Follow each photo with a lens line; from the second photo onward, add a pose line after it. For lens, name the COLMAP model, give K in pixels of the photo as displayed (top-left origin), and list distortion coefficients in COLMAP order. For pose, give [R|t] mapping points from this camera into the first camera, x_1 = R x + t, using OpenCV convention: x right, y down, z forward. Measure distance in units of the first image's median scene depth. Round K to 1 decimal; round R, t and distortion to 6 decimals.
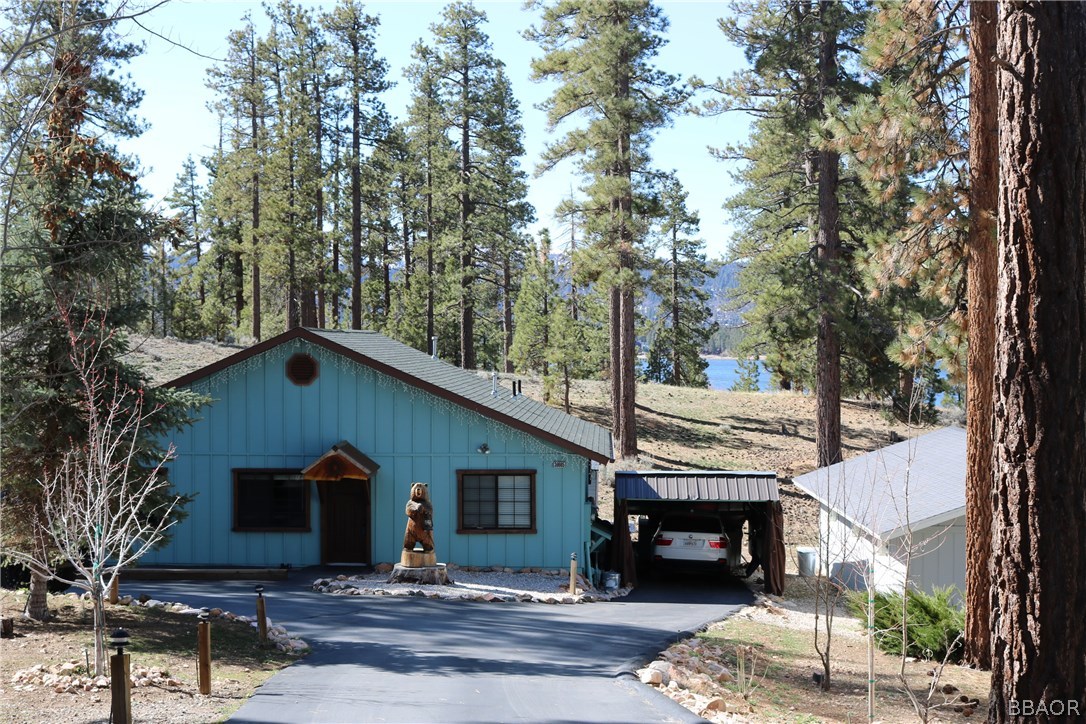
lens RADIAL K [[1544.3, 0, 535.3], [0, 1544.3, 378.0], [0, 0, 1]] dist [-0.060858, 0.000000]
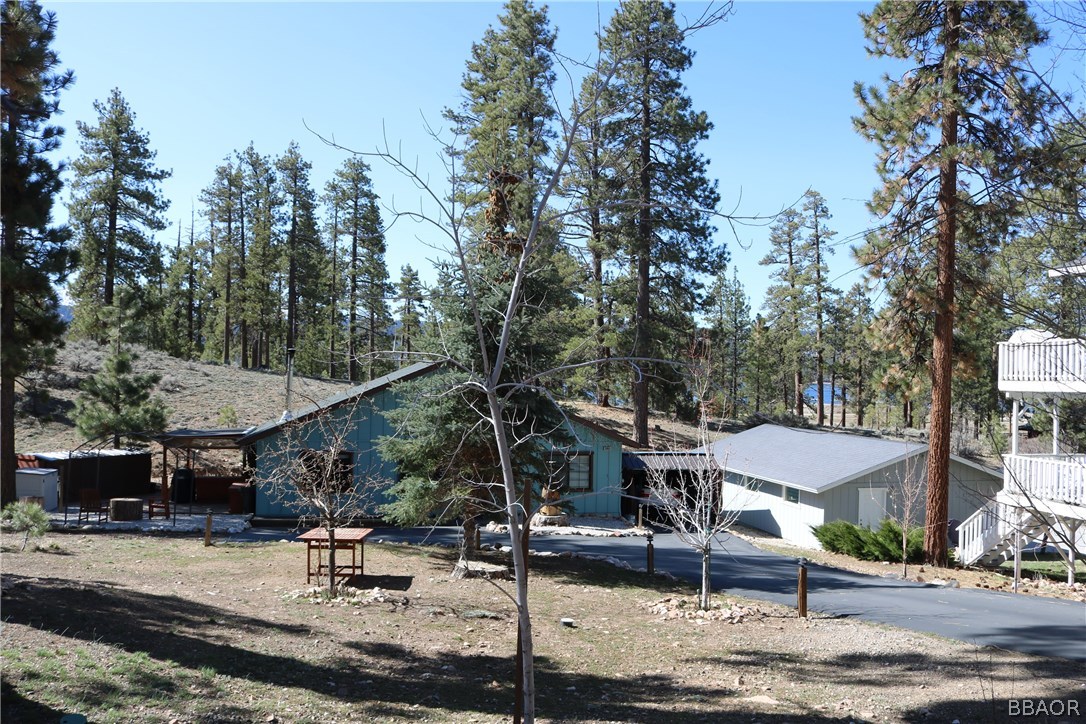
lens RADIAL K [[919.1, 0, 542.2], [0, 919.1, 362.1], [0, 0, 1]] dist [-0.157299, 0.142787]
pose [[0.967968, 0.021415, 0.250160, -0.114027], [-0.013856, 0.999394, -0.031938, -0.000959], [-0.250693, 0.027449, 0.967678, 0.036465]]
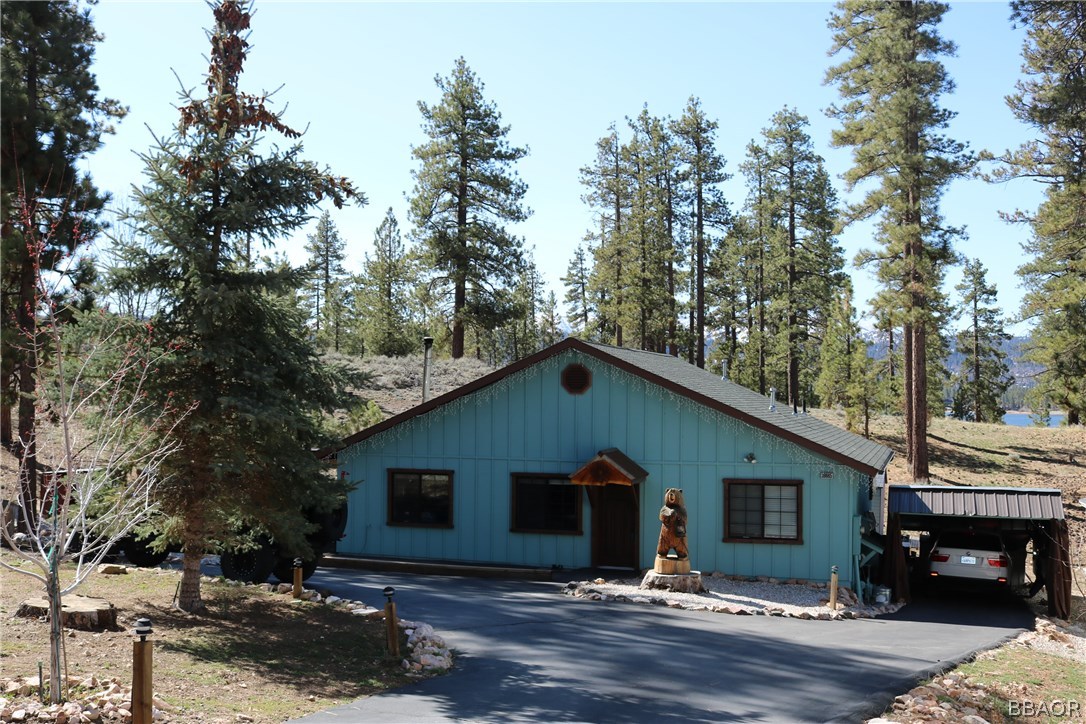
lens RADIAL K [[1159.4, 0, 533.3], [0, 1159.4, 358.2], [0, 0, 1]] dist [-0.074177, 0.000000]
pose [[0.960401, -0.001834, -0.278615, 0.016014], [-0.014378, 0.998320, -0.056135, 0.009892], [0.278250, 0.057918, 0.958761, 0.092400]]
